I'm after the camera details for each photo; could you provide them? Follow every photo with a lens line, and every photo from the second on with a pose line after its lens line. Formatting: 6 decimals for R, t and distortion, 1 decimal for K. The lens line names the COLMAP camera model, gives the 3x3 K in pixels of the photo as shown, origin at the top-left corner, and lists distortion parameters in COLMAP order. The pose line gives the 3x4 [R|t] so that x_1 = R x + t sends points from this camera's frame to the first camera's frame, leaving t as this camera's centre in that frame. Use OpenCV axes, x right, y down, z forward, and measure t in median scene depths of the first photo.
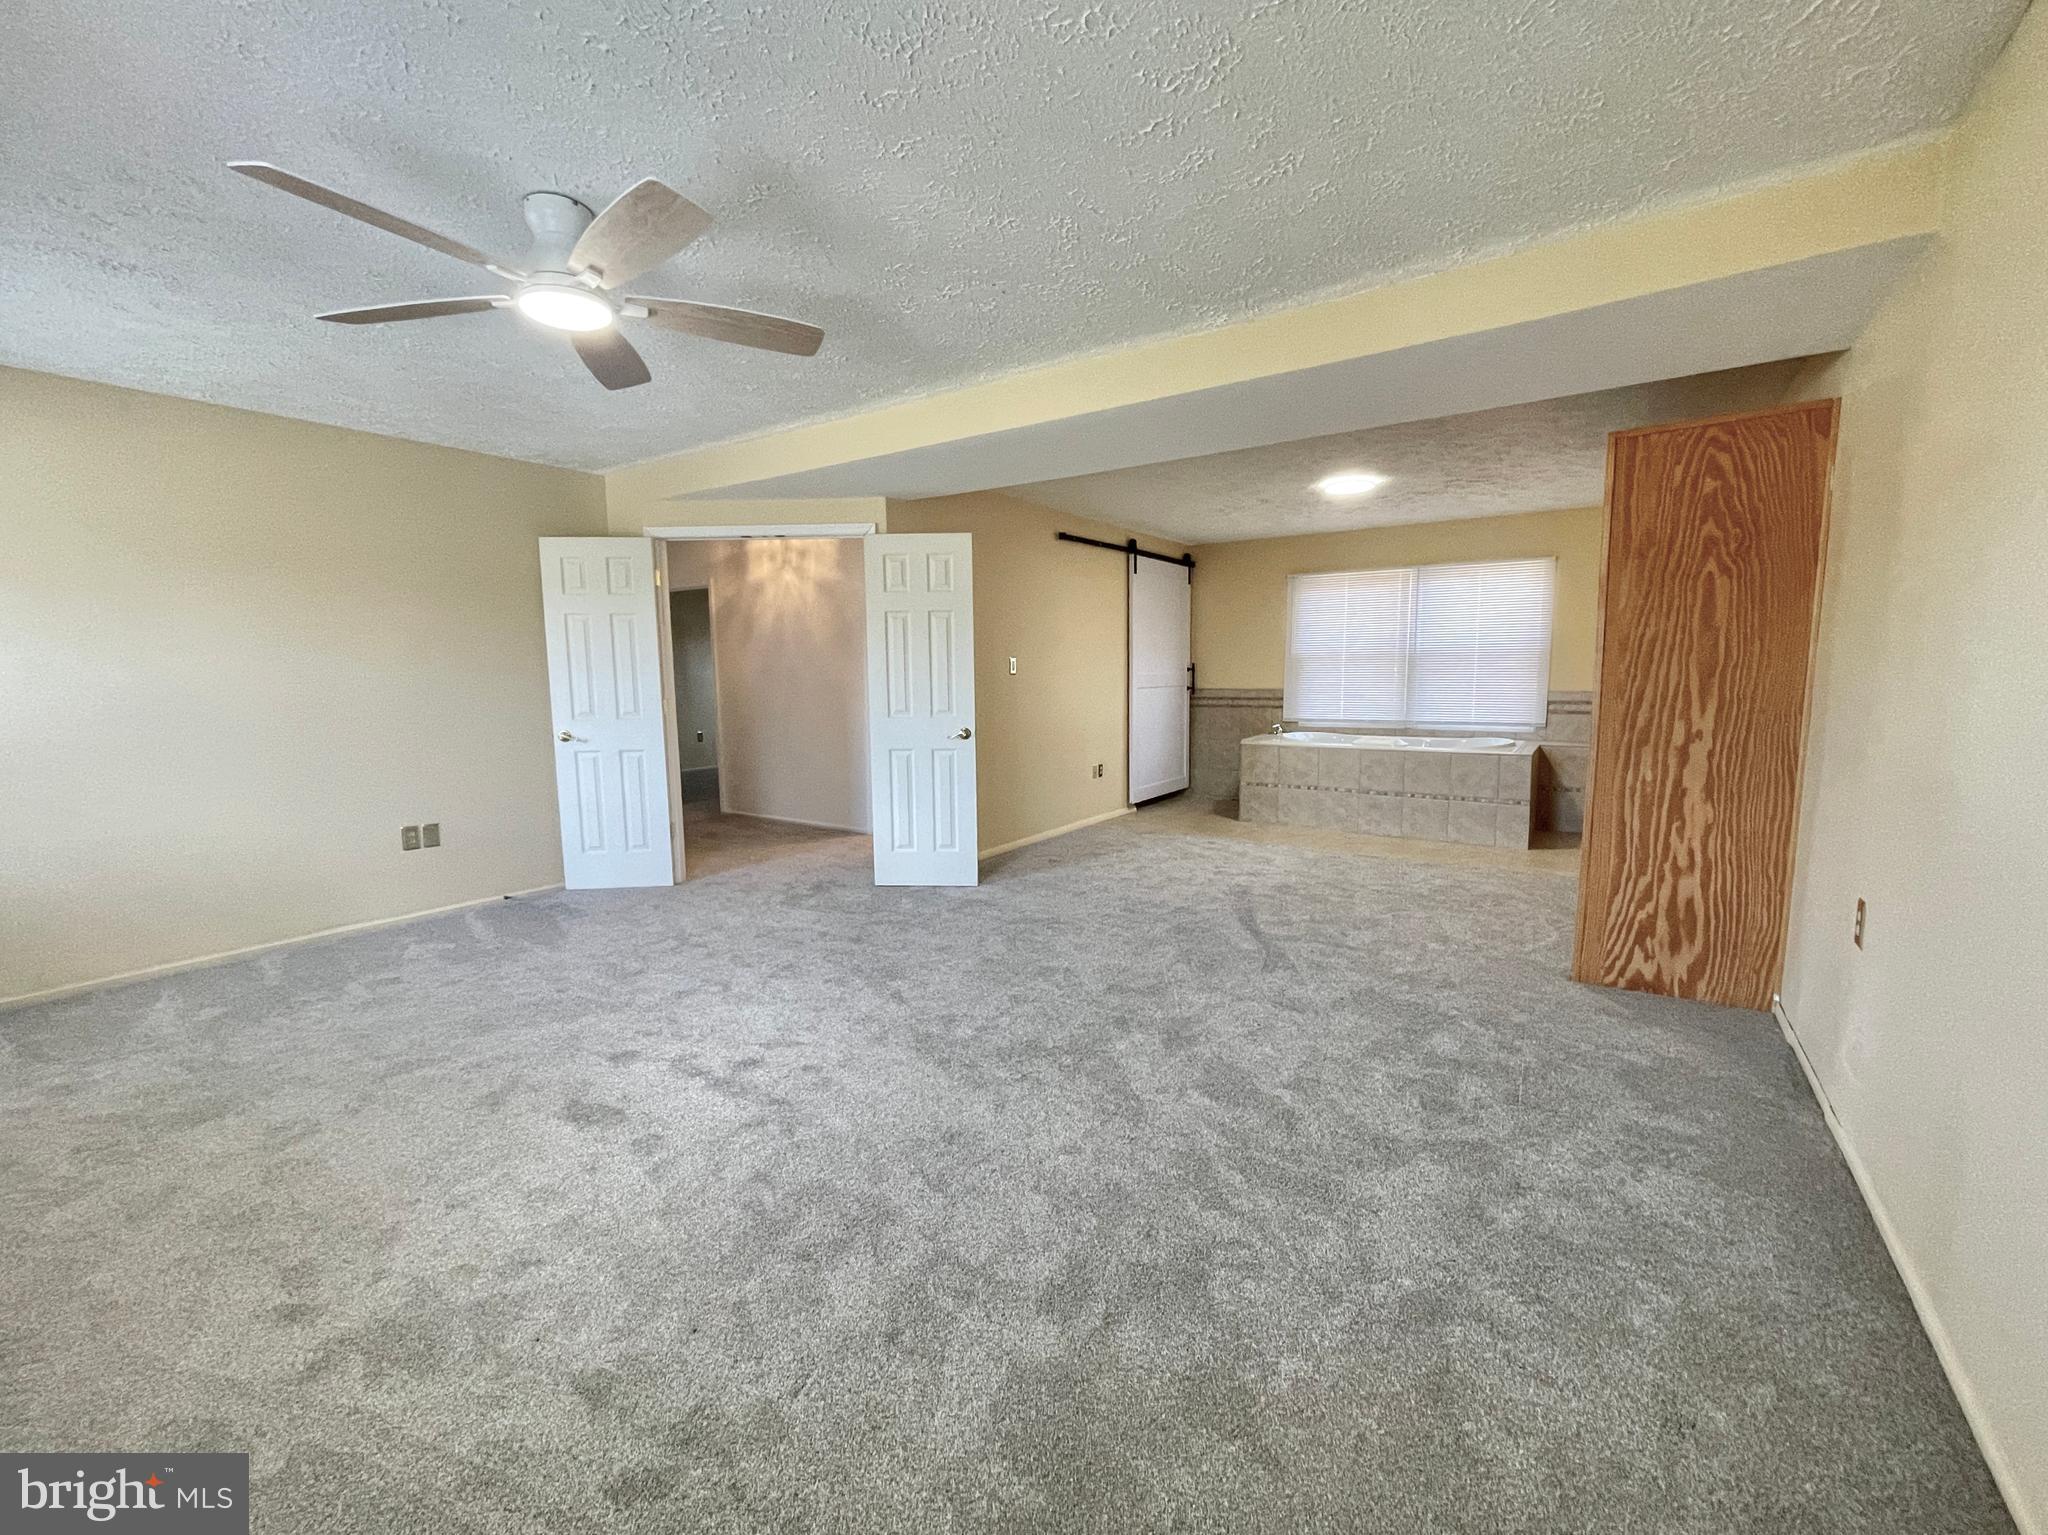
lens RADIAL K [[825.9, 0, 1024.0], [0, 825.9, 767.5], [0, 0, 1]] dist [0.002081, -0.000014]
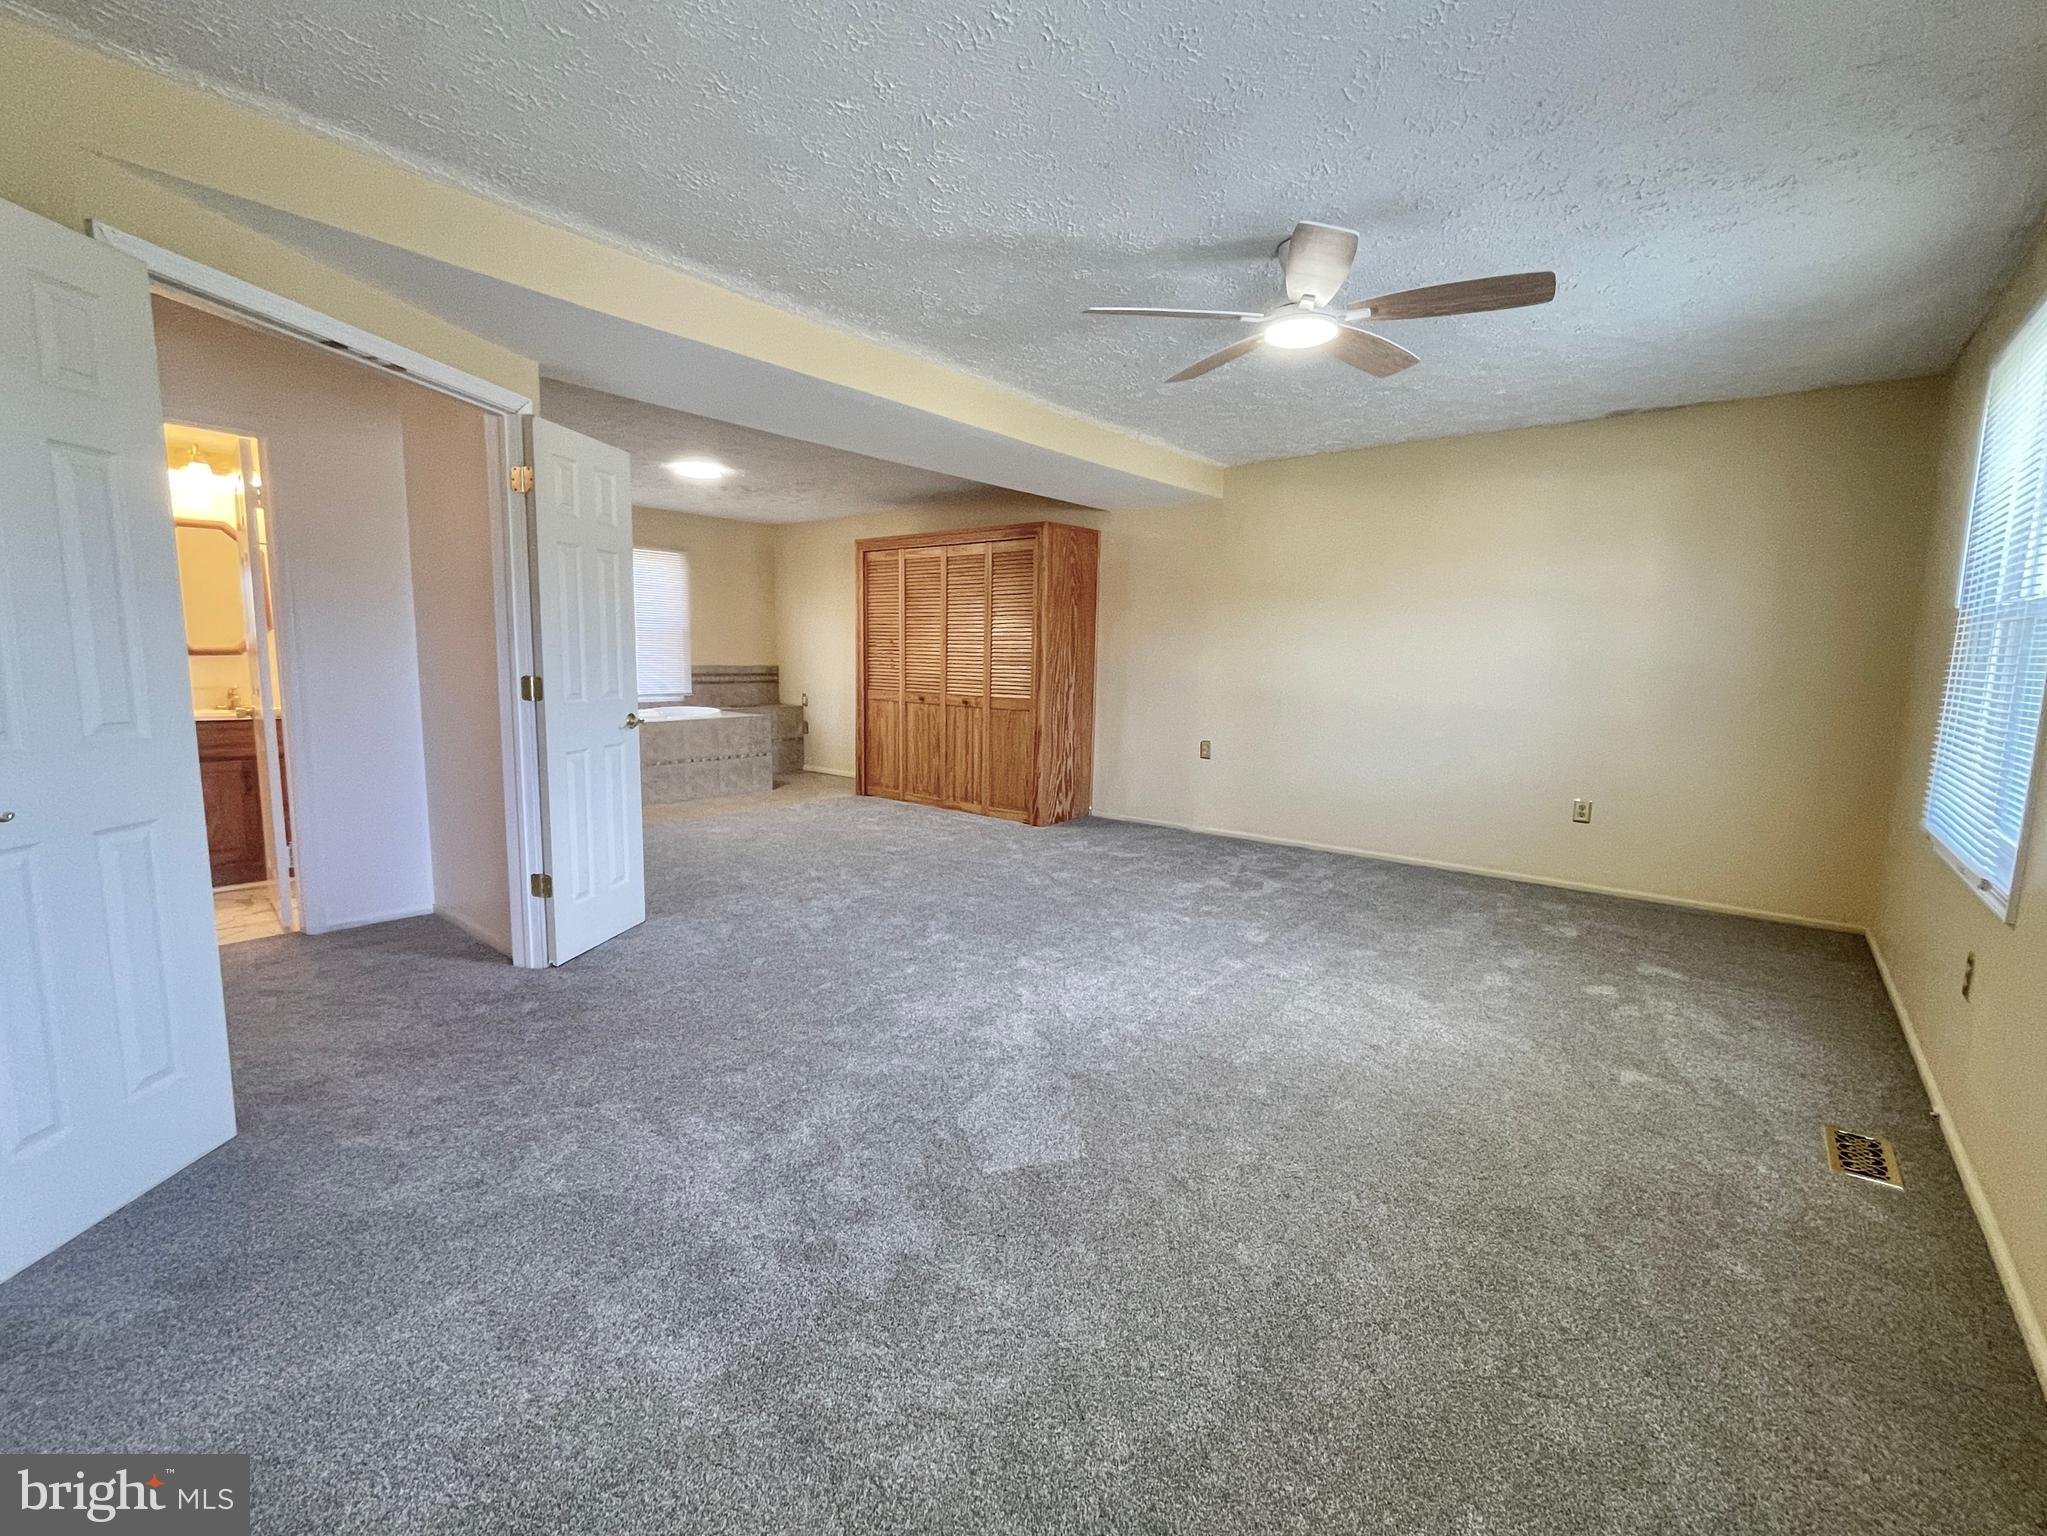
lens RADIAL K [[825.5, 0, 1023.5], [0, 825.5, 768.0], [0, 0, 1]] dist [0.002081, -0.000014]
pose [[0.139815, -0.122038, 0.982628, -1.128367], [0.099493, 0.989085, 0.108684, -0.066952], [-0.985166, 0.082569, 0.150430, 0.798534]]
